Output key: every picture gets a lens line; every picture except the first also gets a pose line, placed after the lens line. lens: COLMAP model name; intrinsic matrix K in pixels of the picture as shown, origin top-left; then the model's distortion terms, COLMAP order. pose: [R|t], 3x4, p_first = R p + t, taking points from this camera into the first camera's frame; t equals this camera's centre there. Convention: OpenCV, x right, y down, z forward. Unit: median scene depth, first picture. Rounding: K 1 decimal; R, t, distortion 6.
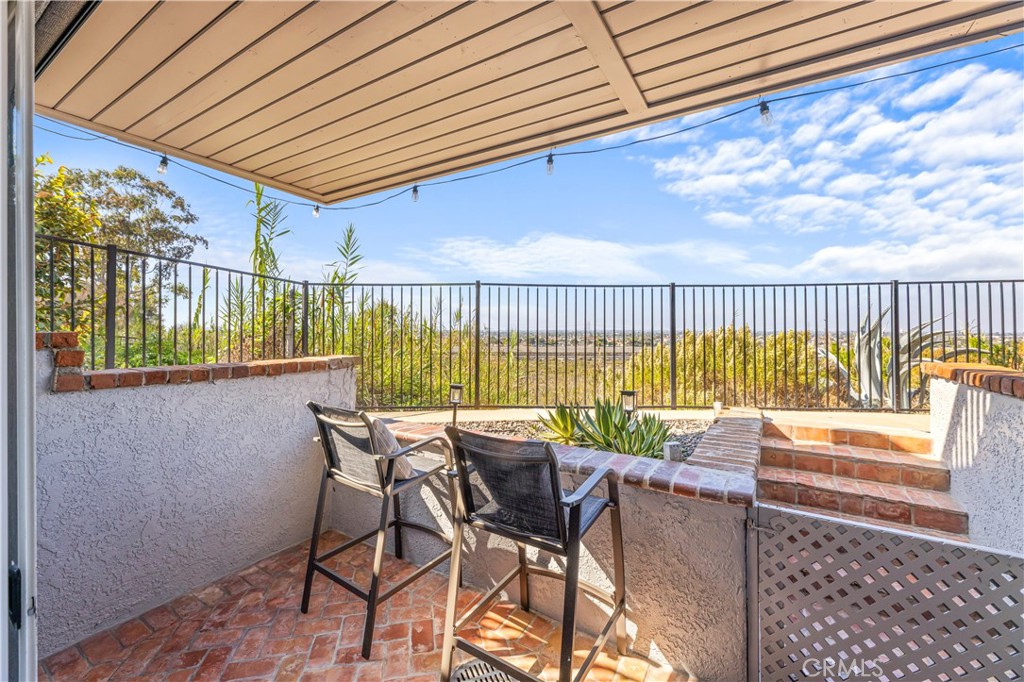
lens RADIAL K [[418.7, 0, 521.6], [0, 418.7, 320.2], [0, 0, 1]] dist [-0.000100, -0.000671]
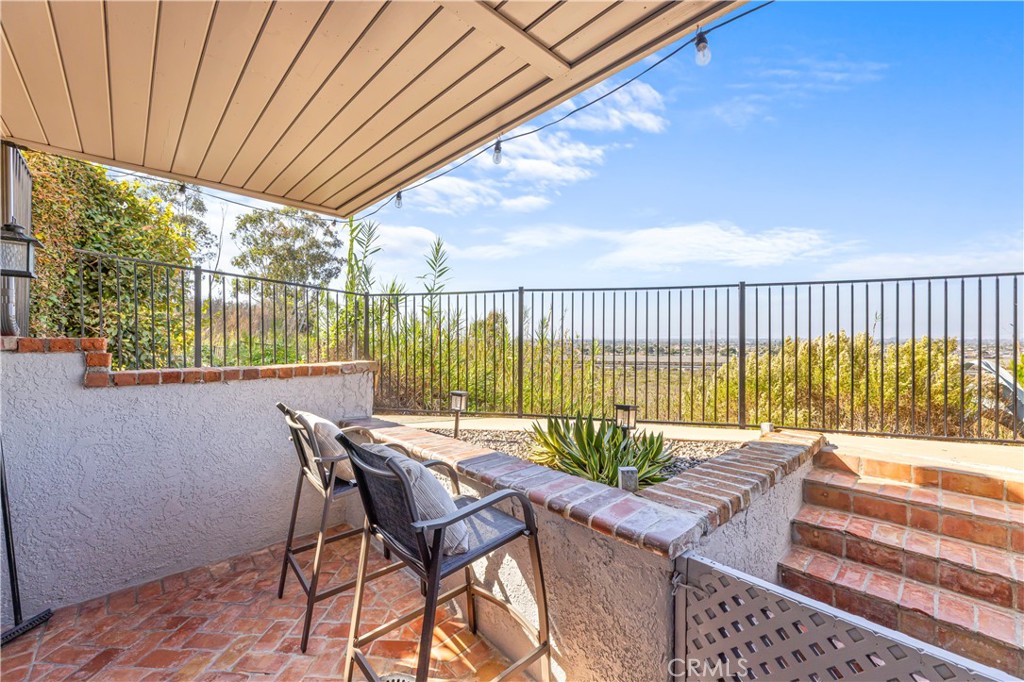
lens RADIAL K [[418.7, 0, 511.4], [0, 418.7, 337.1], [0, 0, 1]] dist [-0.000100, -0.000671]
pose [[0.966402, -0.001978, -0.257029, 0.295531], [0.007252, 0.999782, 0.019573, 0.008817], [0.256934, -0.020779, 0.966205, 0.108660]]
